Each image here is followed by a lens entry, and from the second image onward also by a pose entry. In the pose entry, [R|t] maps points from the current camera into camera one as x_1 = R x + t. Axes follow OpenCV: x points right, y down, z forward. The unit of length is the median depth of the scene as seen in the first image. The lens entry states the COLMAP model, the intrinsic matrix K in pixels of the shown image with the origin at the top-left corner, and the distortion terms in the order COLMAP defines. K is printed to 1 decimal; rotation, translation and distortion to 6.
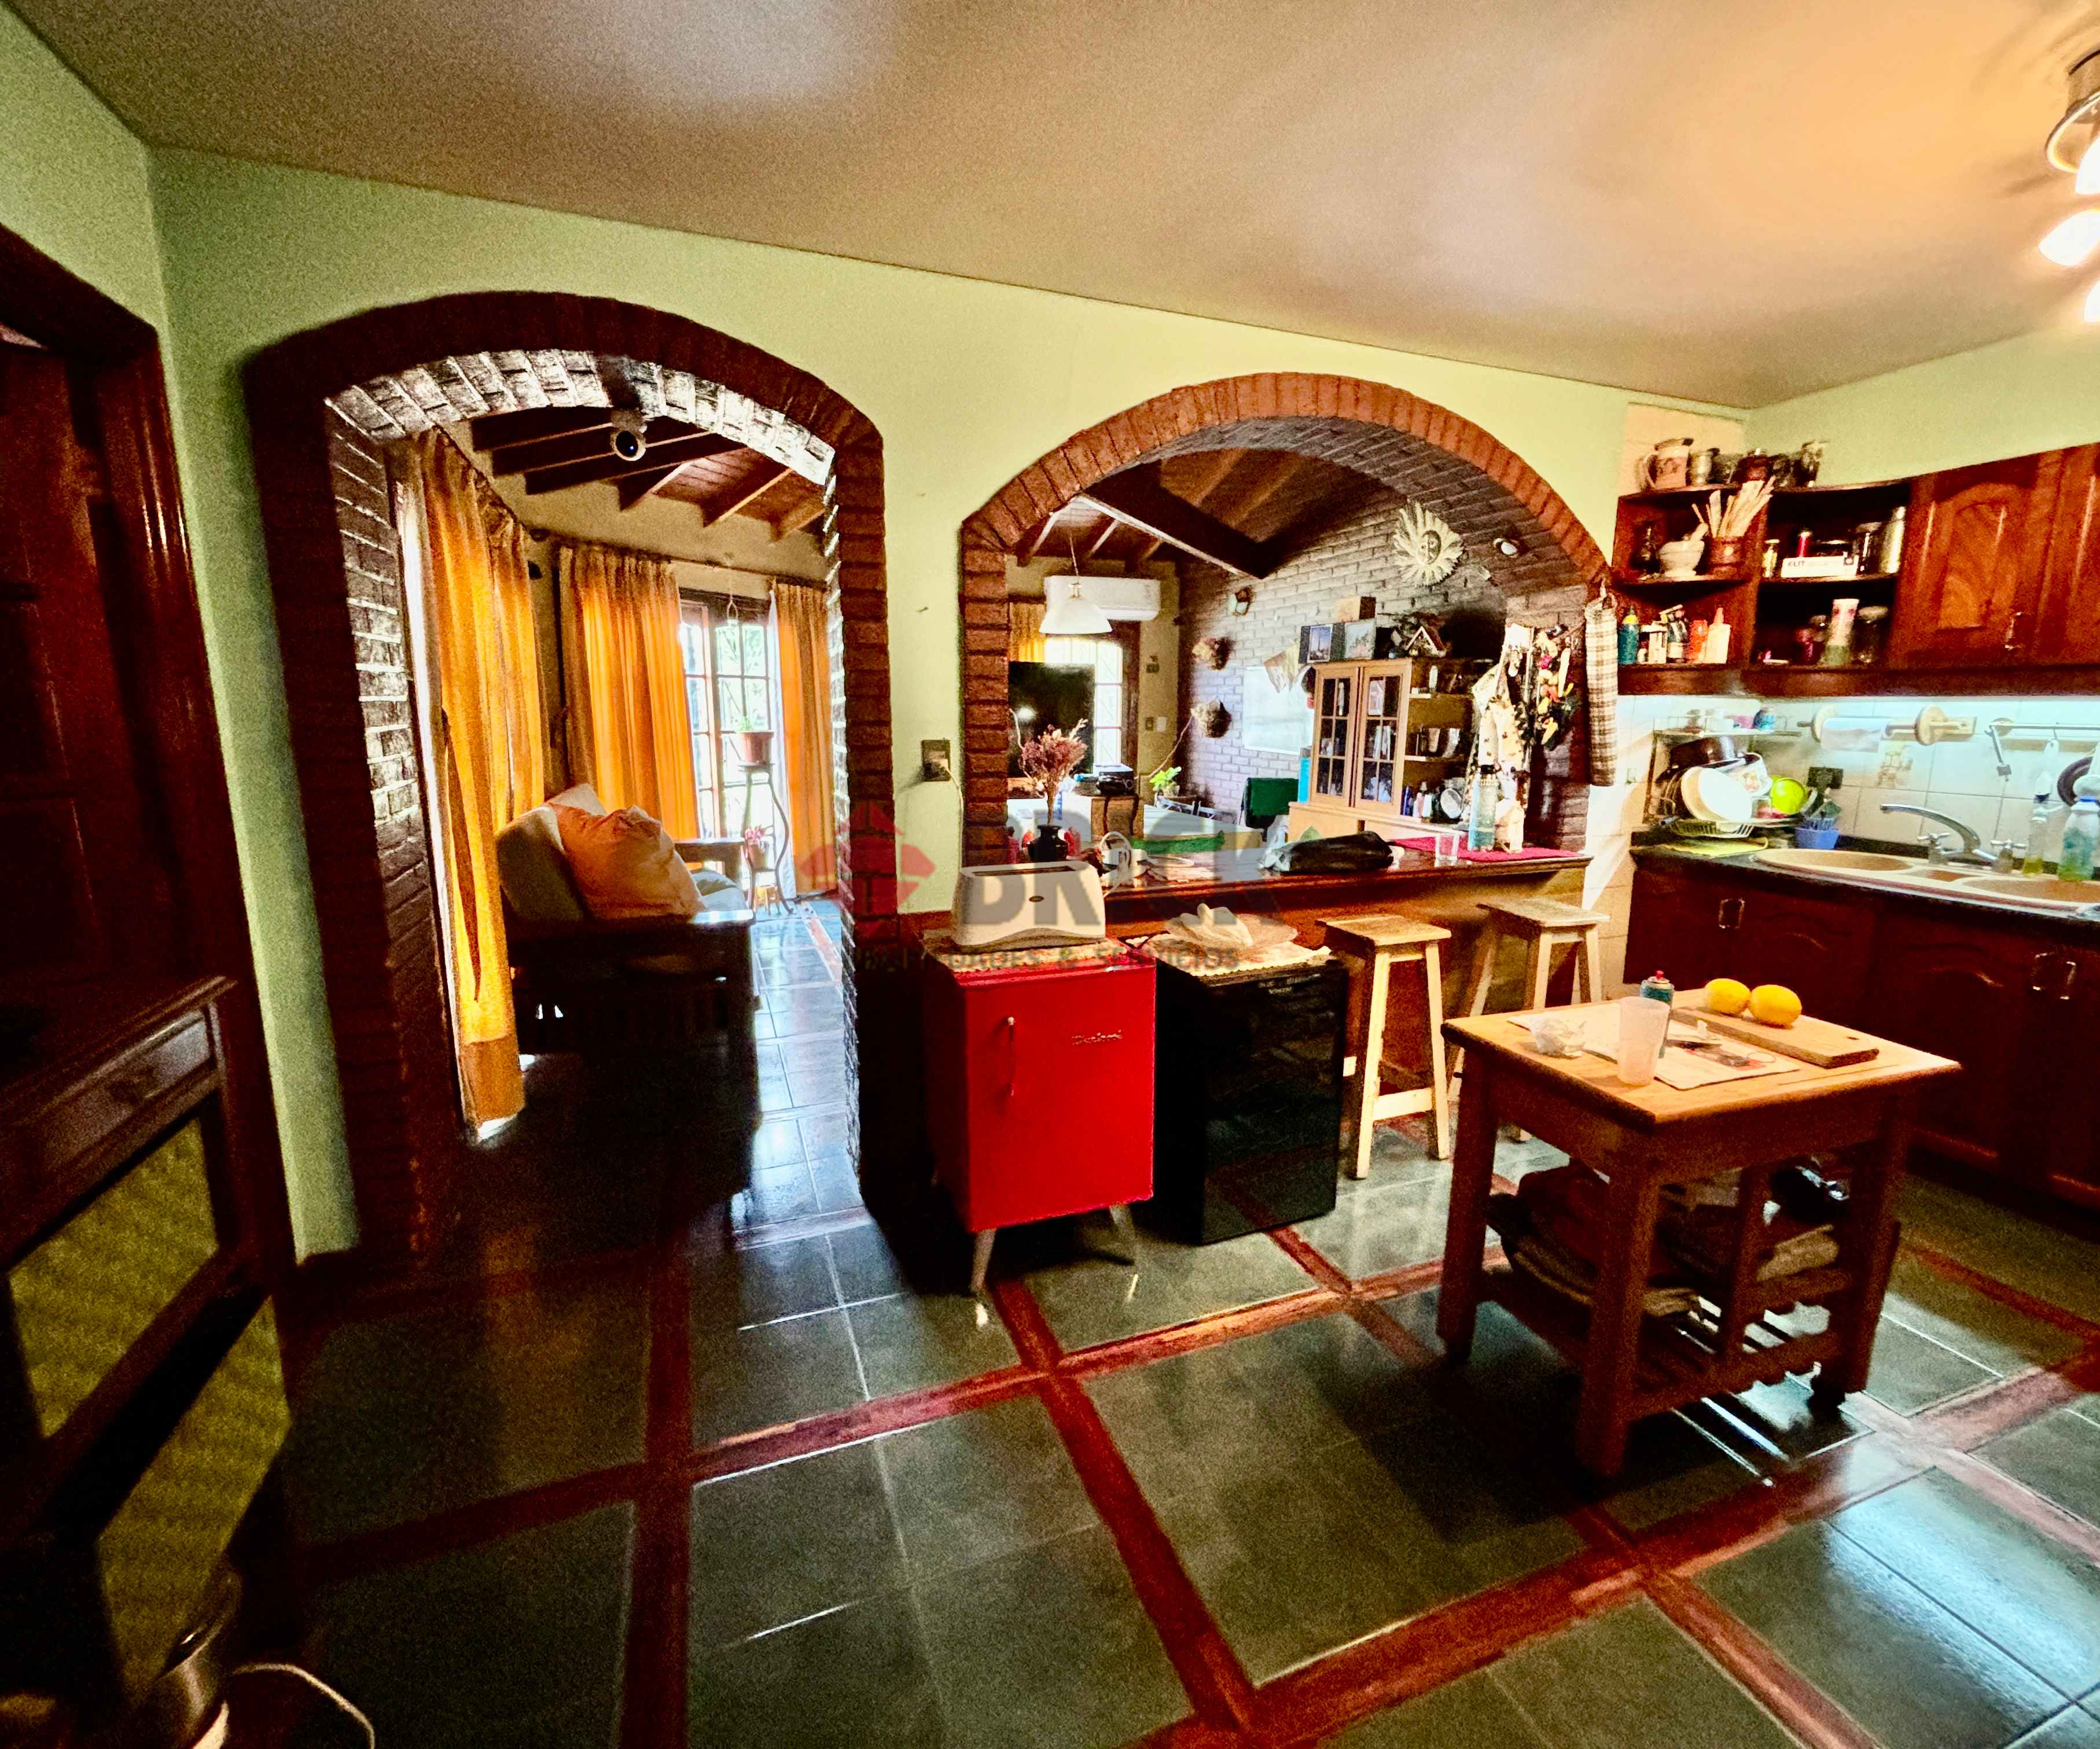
lens RADIAL K [[951.2, 0, 1059.6], [0, 951.2, 885.2], [0, 0, 1]] dist [0.019090, 0.000088]
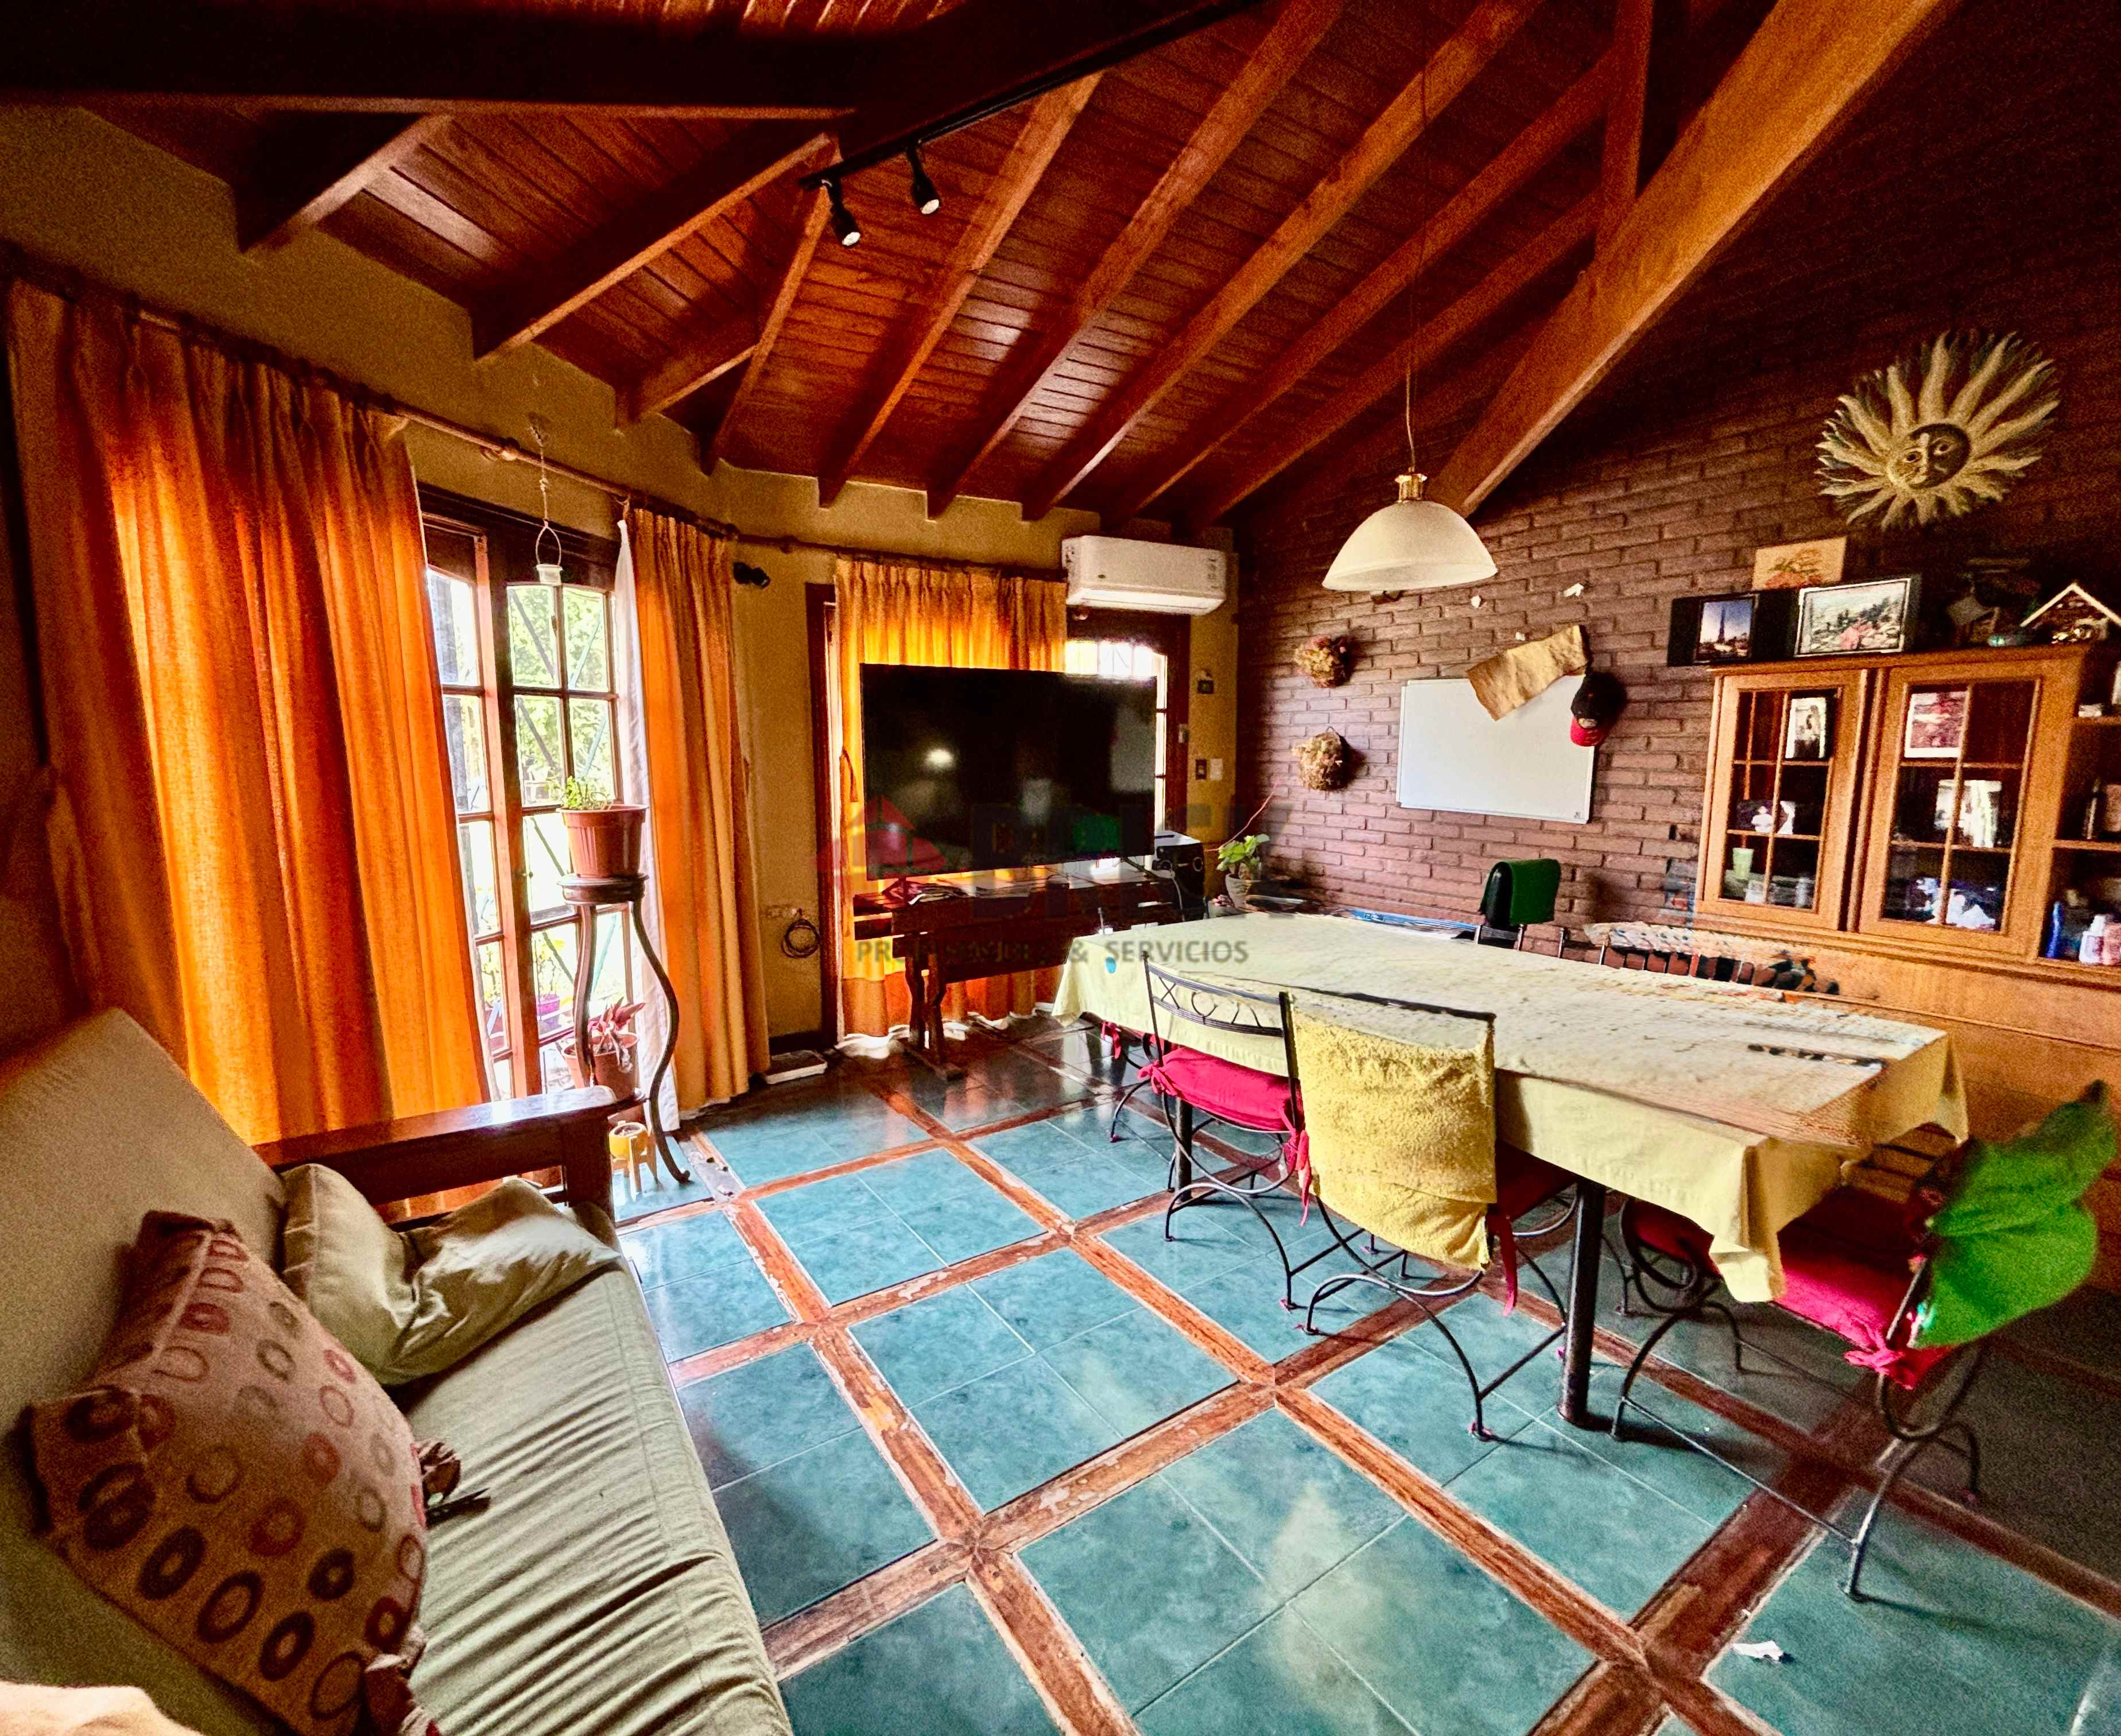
lens RADIAL K [[961.8, 0, 1053.6], [0, 961.8, 872.0], [0, 0, 1]] dist [0.002696, 0.001299]
pose [[0.974917, -0.040866, 0.218784, -0.207394], [0.051617, 0.997712, -0.043652, -0.098226], [-0.216500, 0.053850, 0.974796, 0.494345]]
